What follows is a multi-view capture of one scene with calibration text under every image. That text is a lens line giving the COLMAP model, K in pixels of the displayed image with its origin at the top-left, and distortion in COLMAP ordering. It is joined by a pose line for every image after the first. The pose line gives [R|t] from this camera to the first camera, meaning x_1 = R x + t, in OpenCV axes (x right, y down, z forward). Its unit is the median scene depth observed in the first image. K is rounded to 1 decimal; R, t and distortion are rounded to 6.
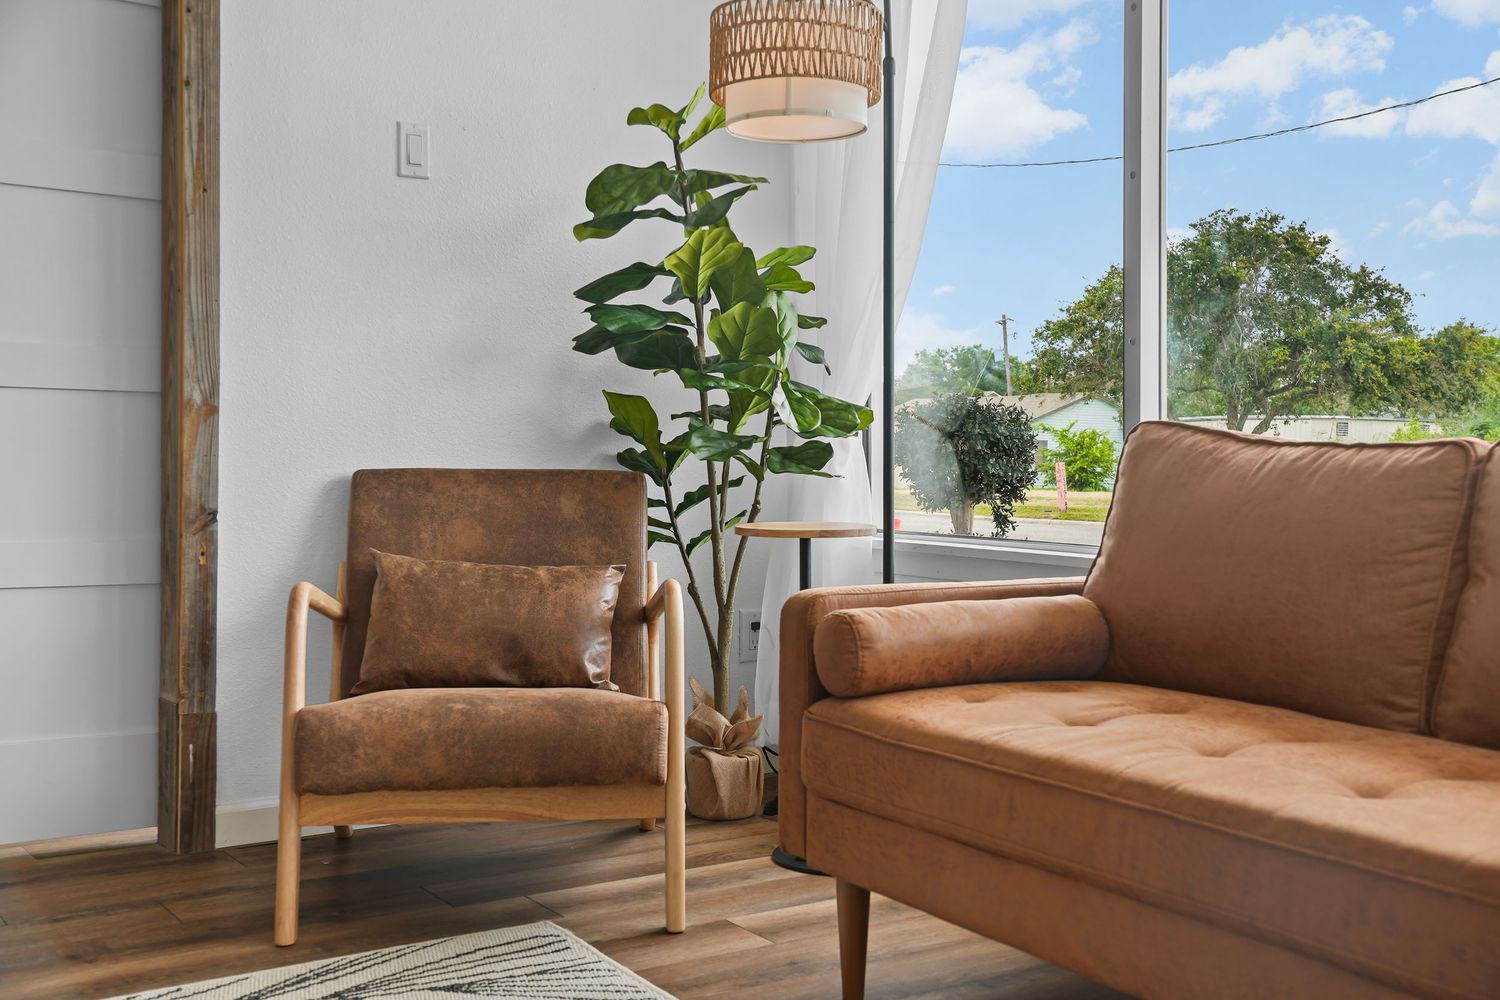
lens RADIAL K [[1680.5, 0, 756.1], [0, 1680.5, 469.6], [0, 0, 1]] dist [0.042201, 0.027002]
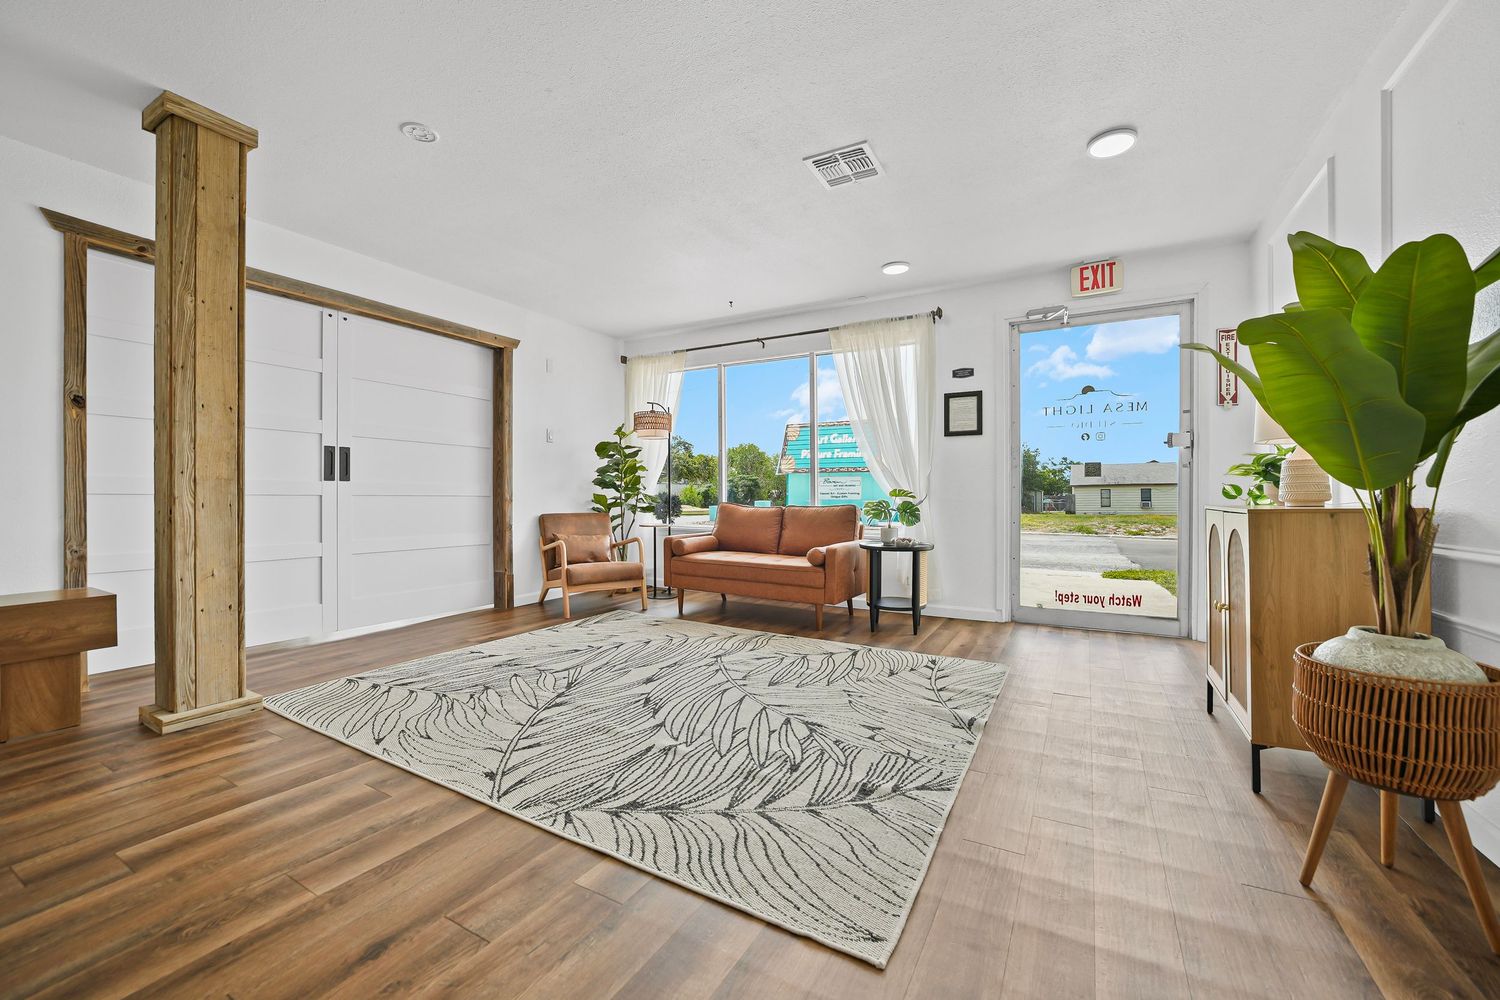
lens RADIAL K [[599.0, 0, 748.5], [0, 599.0, 498.9], [0, 0, 1]] dist [-0.016539, 0.000556]
pose [[0.888221, -0.011742, 0.459267, -0.467358], [0.013014, 0.999915, 0.000395, -0.031602], [-0.459232, 0.005626, 0.888298, -0.537160]]
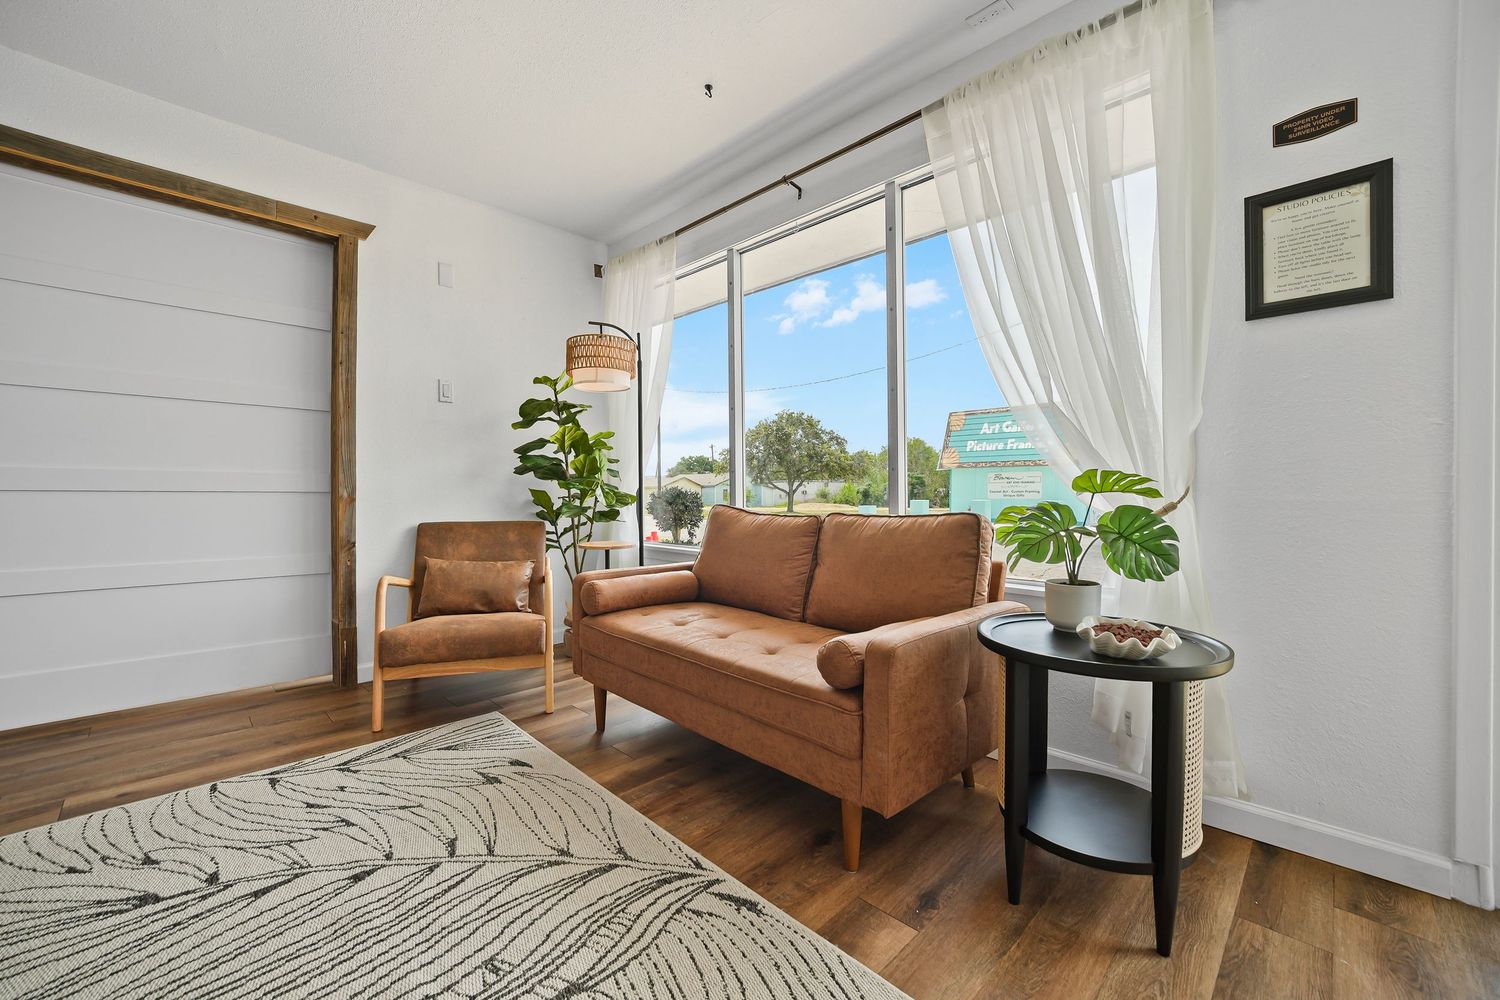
lens RADIAL K [[604.0, 0, 749.9], [0, 604.0, 497.3], [0, 0, 1]] dist [-0.026038, 0.006398]
pose [[0.978690, -0.010341, 0.205085, 0.051101], [0.011158, 0.999934, -0.002828, -0.029797], [-0.205042, 0.005056, 0.978740, 0.062155]]
